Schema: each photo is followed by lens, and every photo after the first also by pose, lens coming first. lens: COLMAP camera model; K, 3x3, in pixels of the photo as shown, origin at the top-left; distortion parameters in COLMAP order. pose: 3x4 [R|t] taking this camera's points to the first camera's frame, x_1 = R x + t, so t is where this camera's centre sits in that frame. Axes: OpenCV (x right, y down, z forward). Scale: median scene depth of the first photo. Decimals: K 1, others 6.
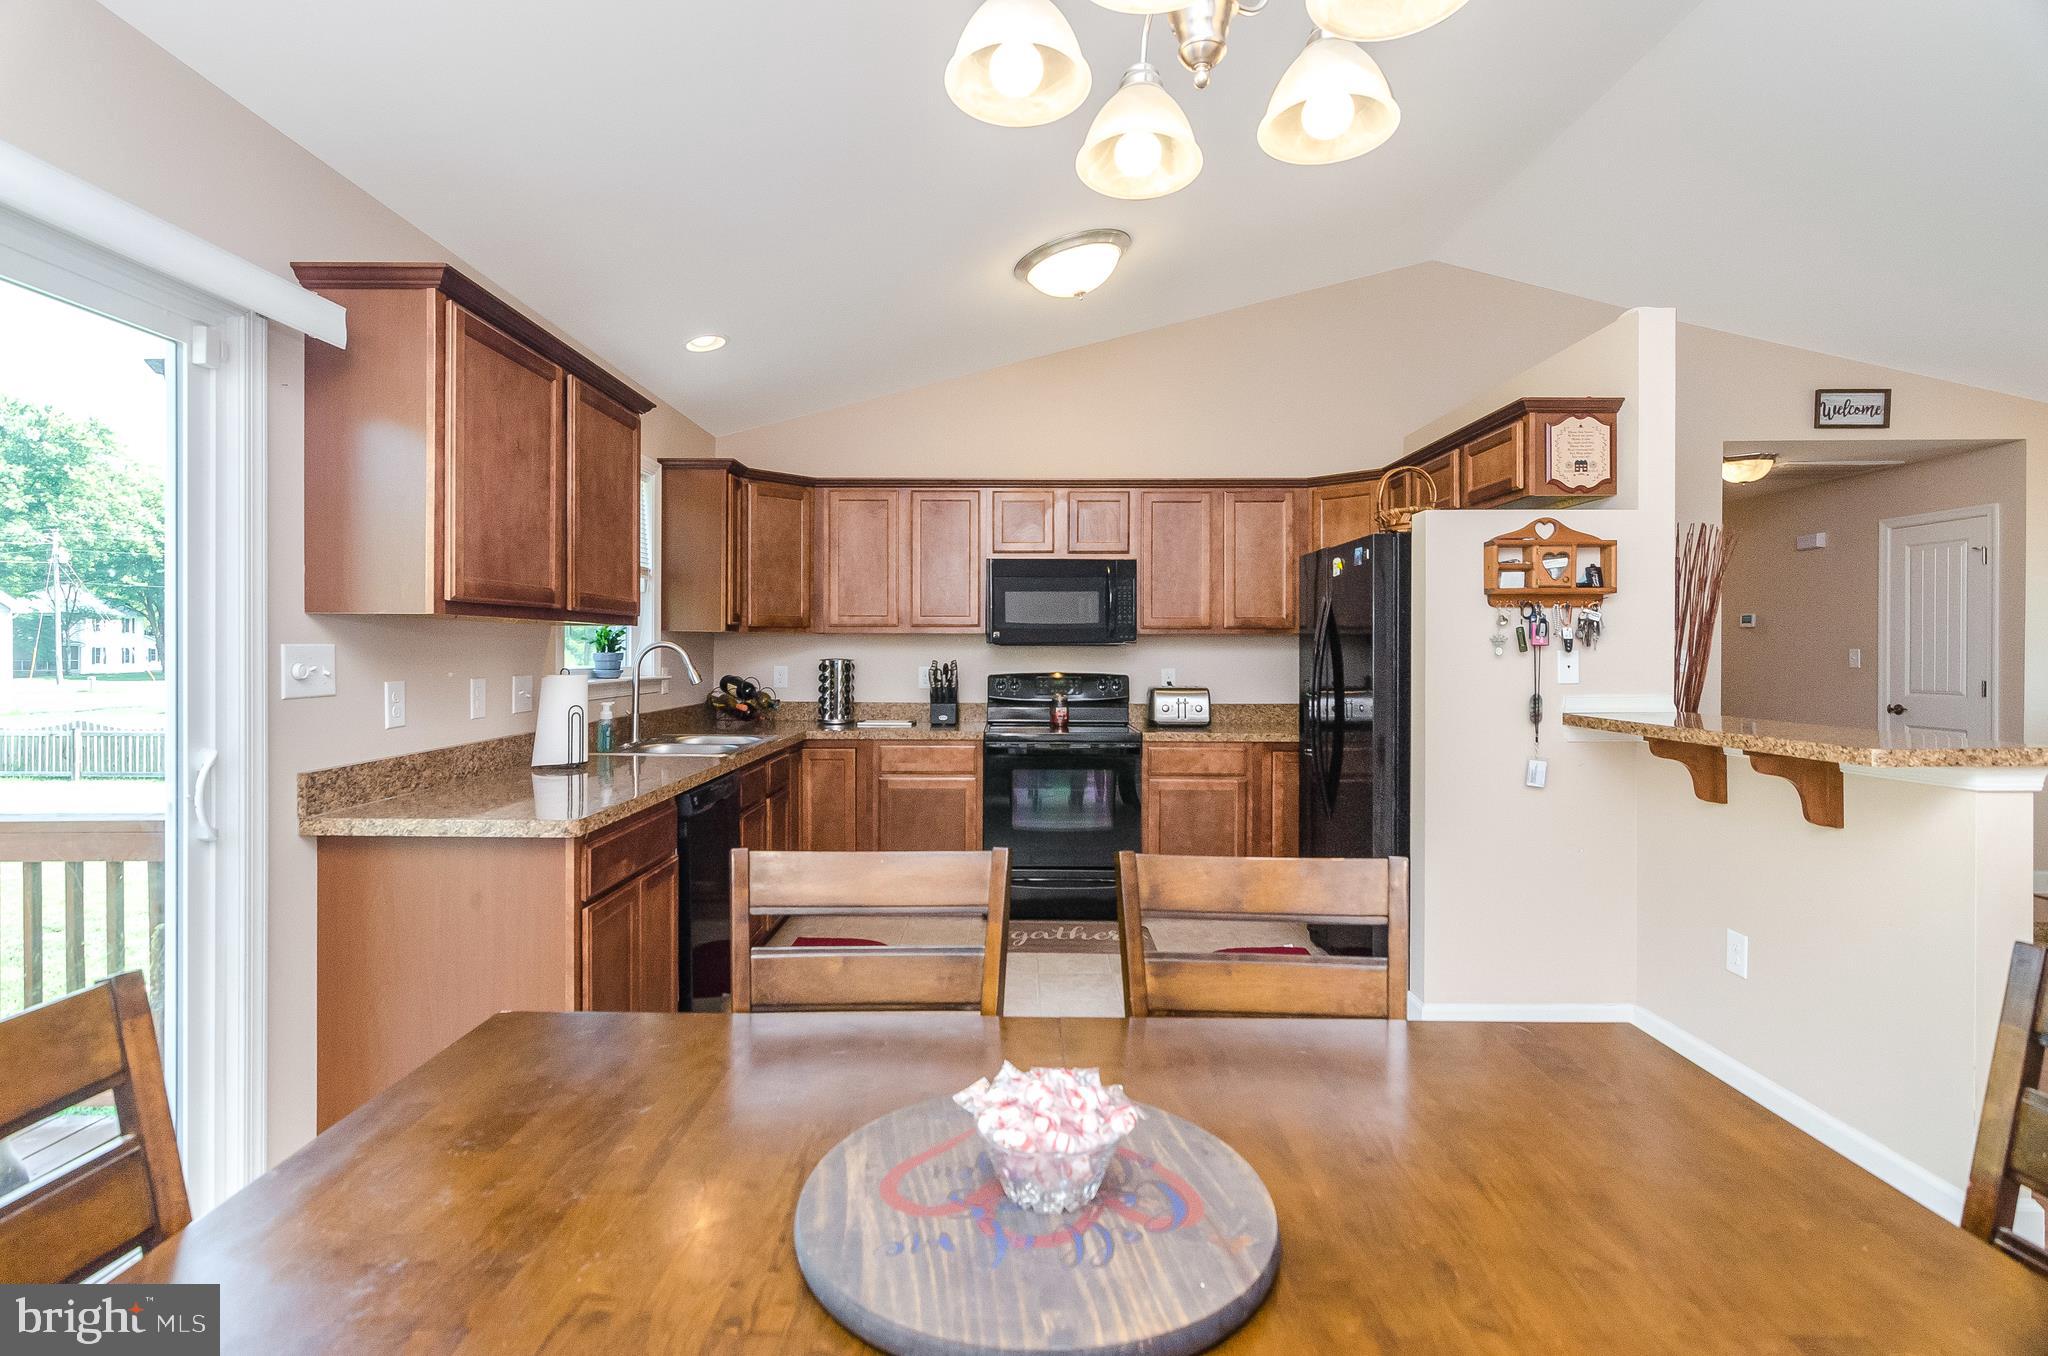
lens RADIAL K [[992.4, 0, 1011.3], [0, 992.4, 660.1], [0, 0, 1]] dist [0.000546, 0.000221]
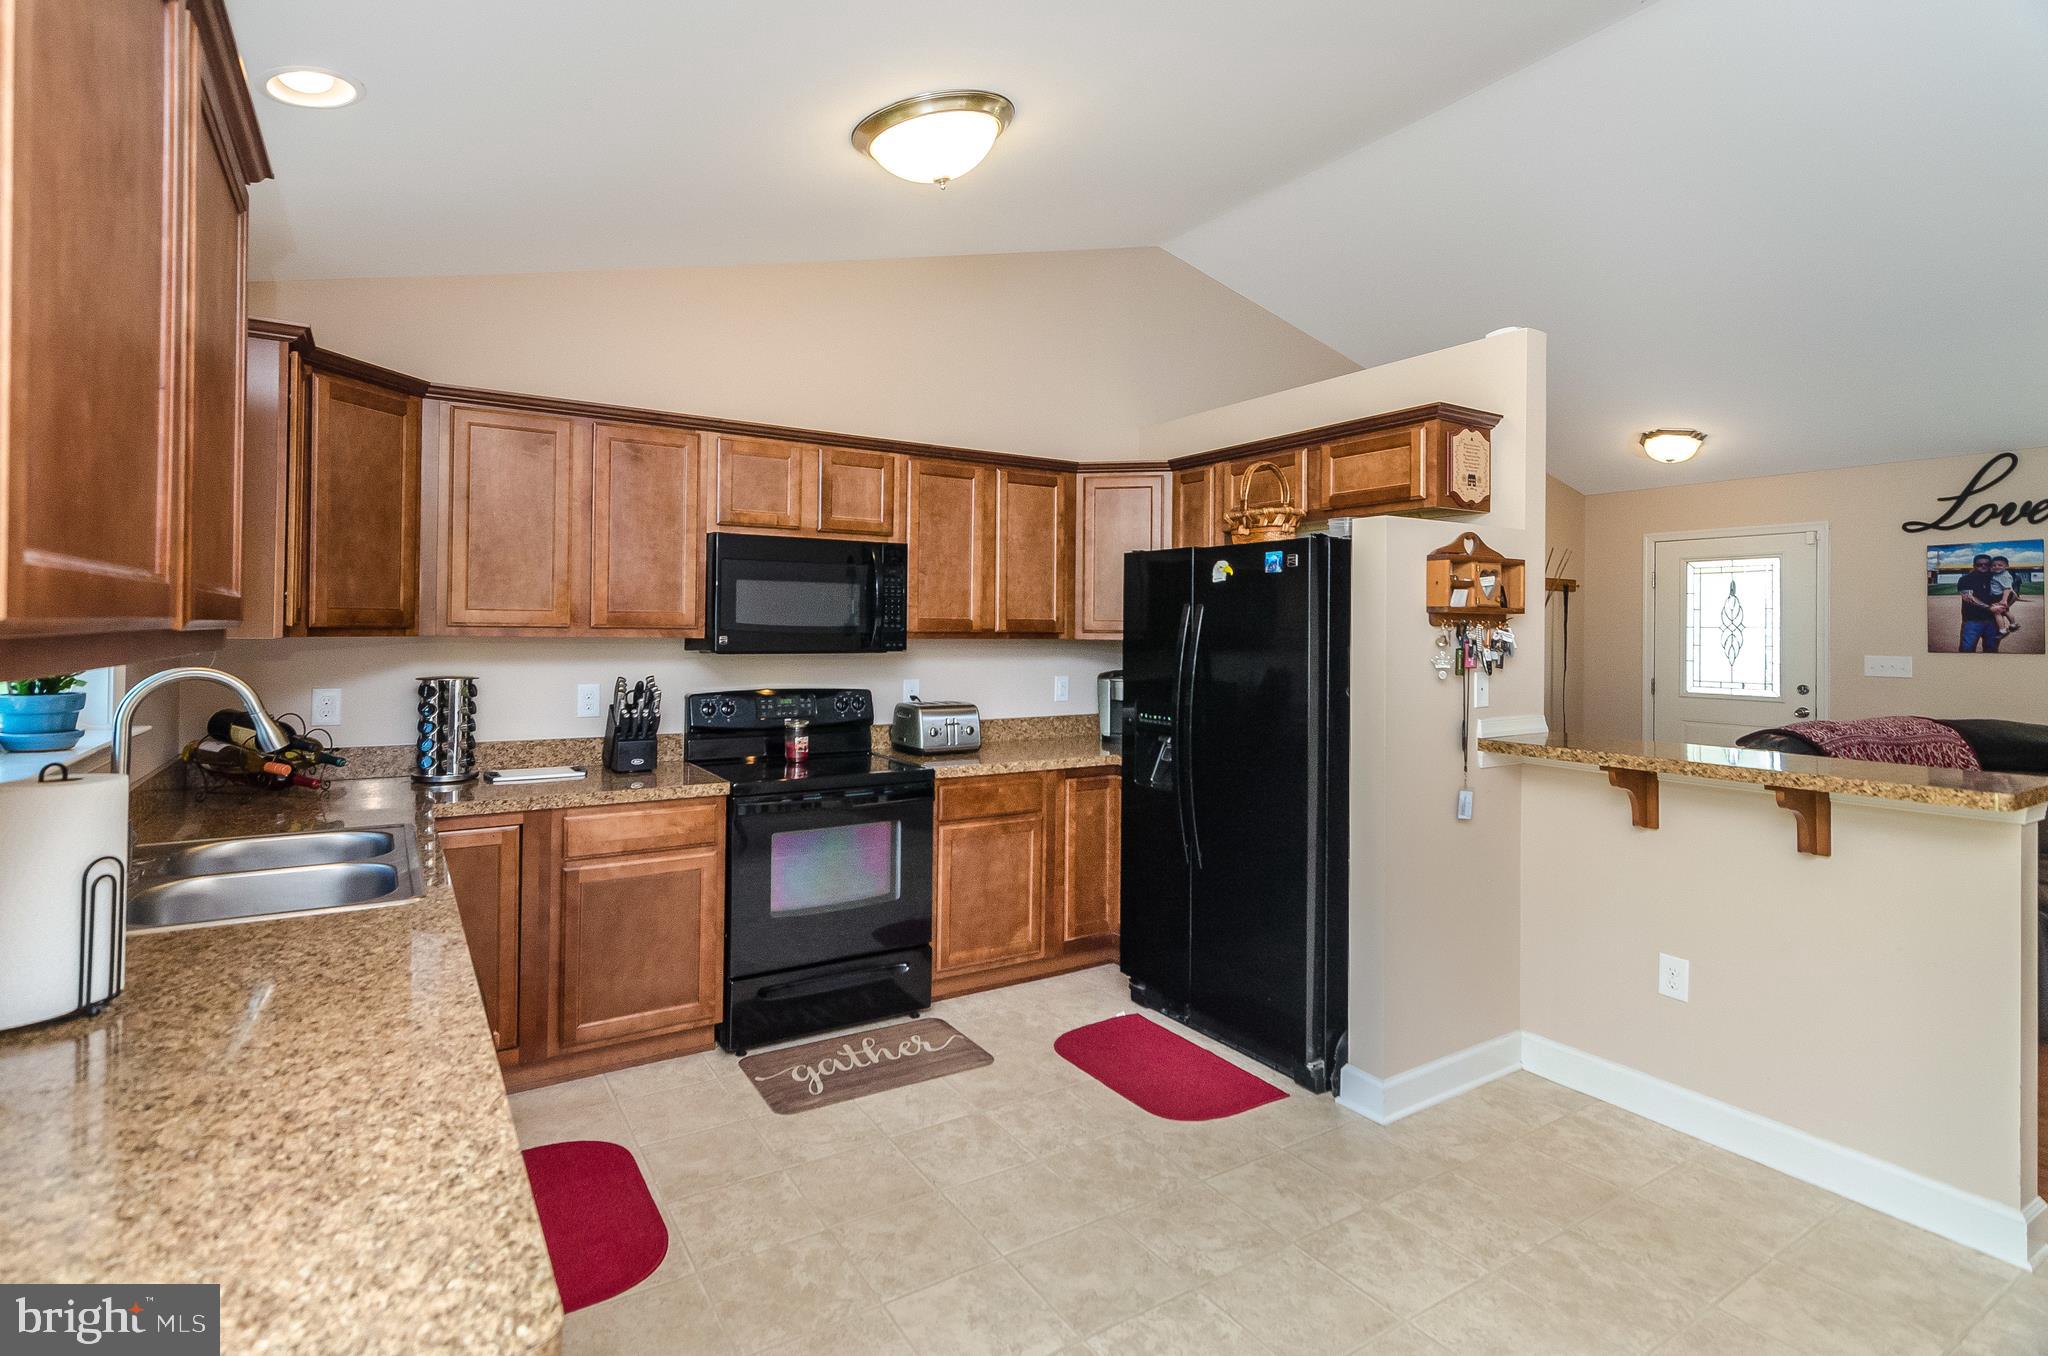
lens RADIAL K [[987.5, 0, 1016.6], [0, 987.5, 623.8], [0, 0, 1]] dist [0.001966, -0.000014]
pose [[0.842037, 0.009421, 0.539338, -0.270356], [-0.002964, 0.999913, -0.012838, -0.035385], [-0.539412, 0.009212, 0.841992, 0.362876]]
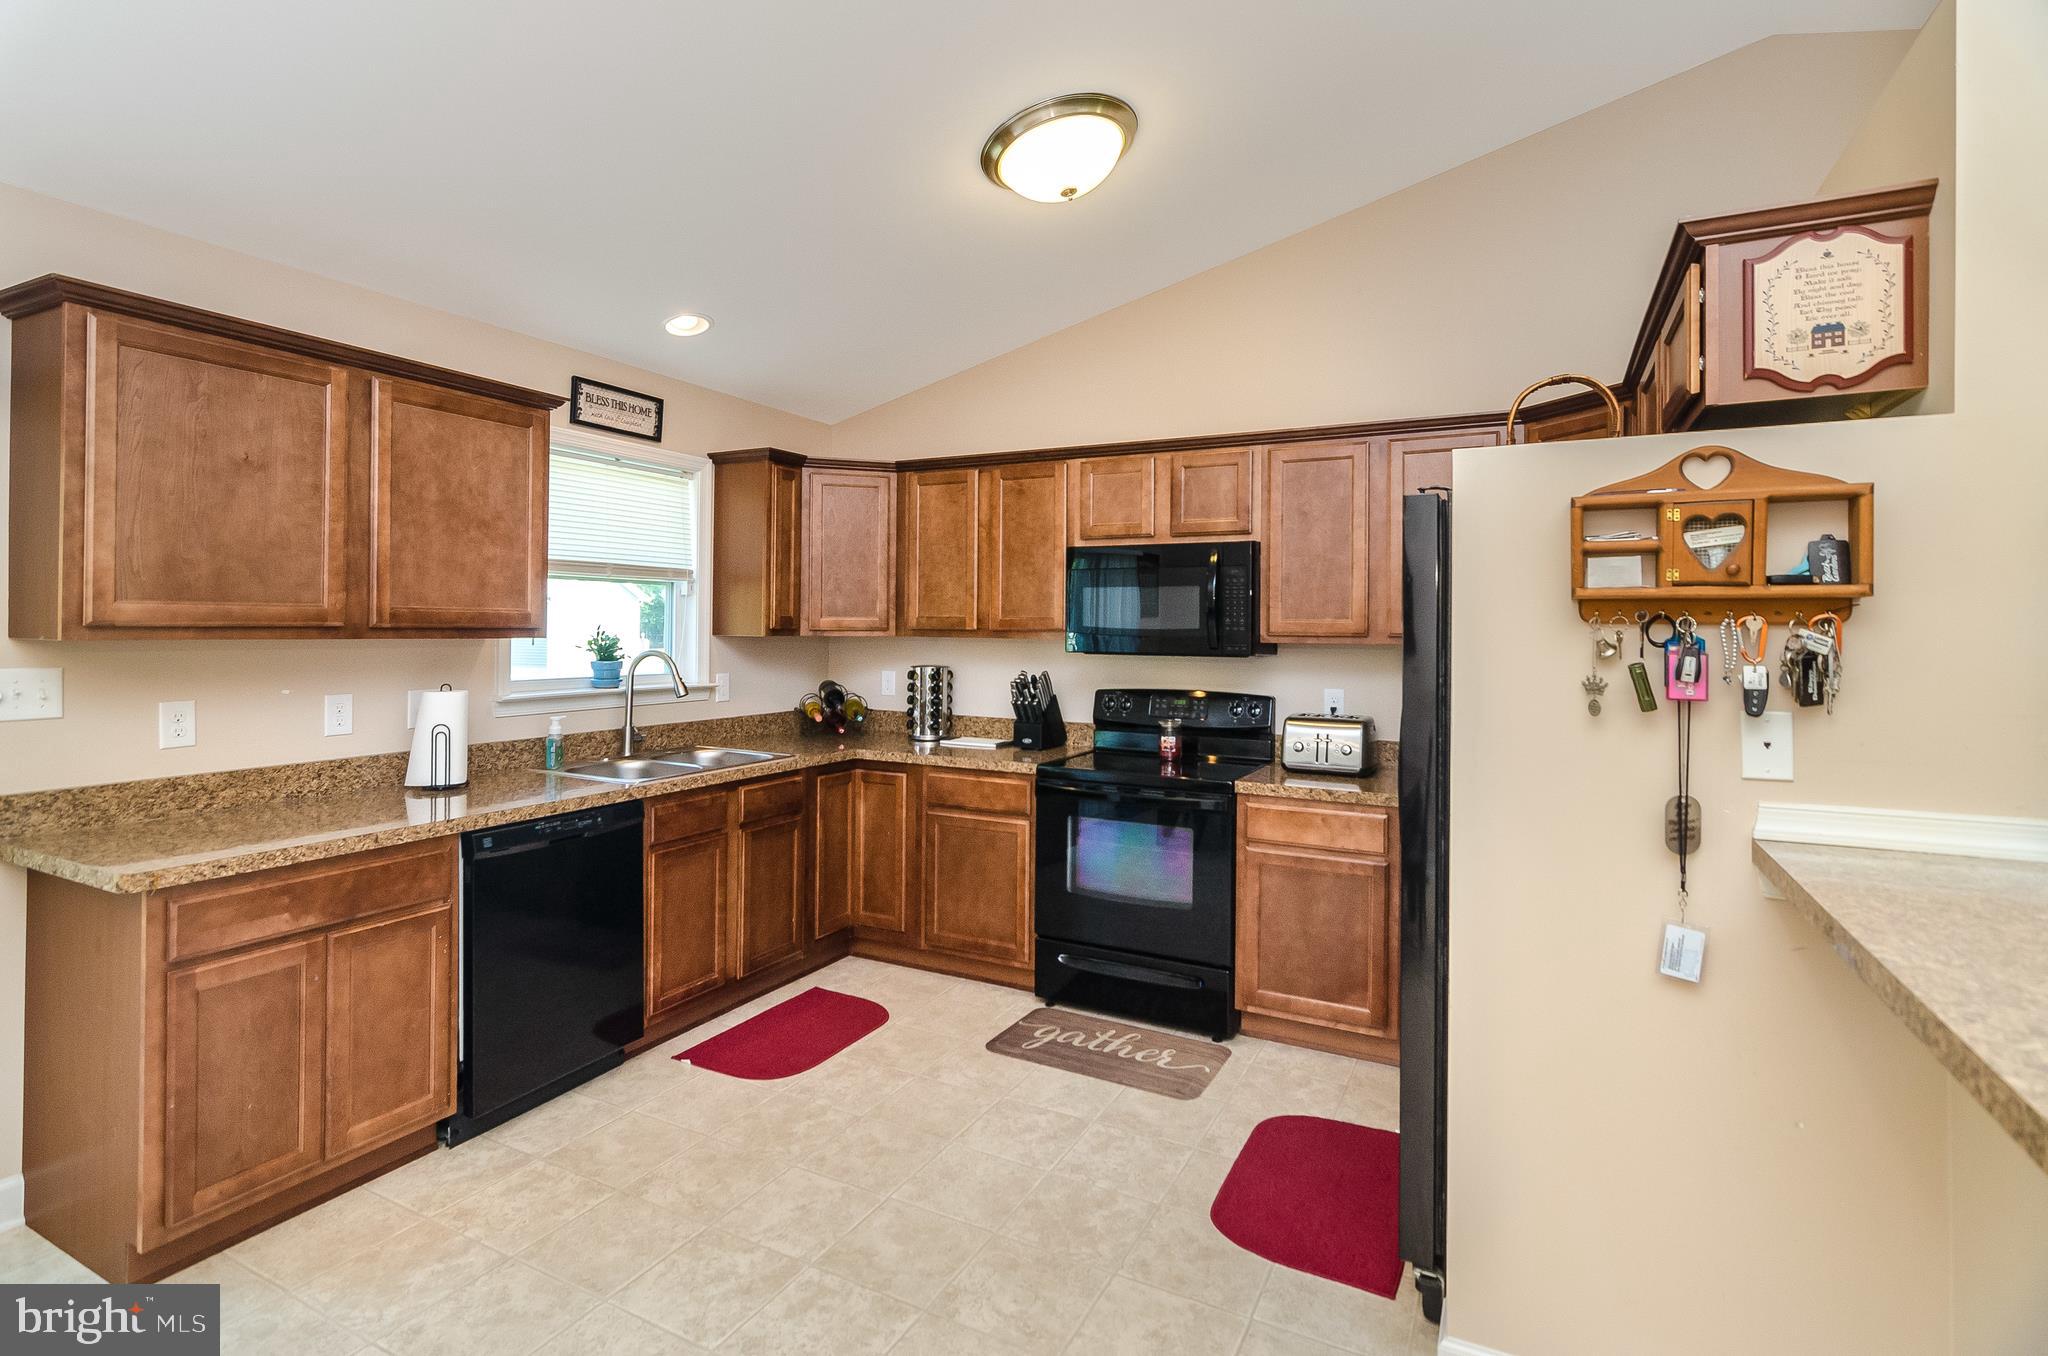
lens RADIAL K [[1003.8, 0, 1001.7], [0, 1003.8, 627.9], [0, 0, 1]] dist [-0.001564, 0.000379]
pose [[0.885163, 0.006915, -0.465229, 0.375707], [-0.012799, 0.999873, -0.009491, -0.034506], [0.465105, 0.014355, 0.885139, 0.315138]]
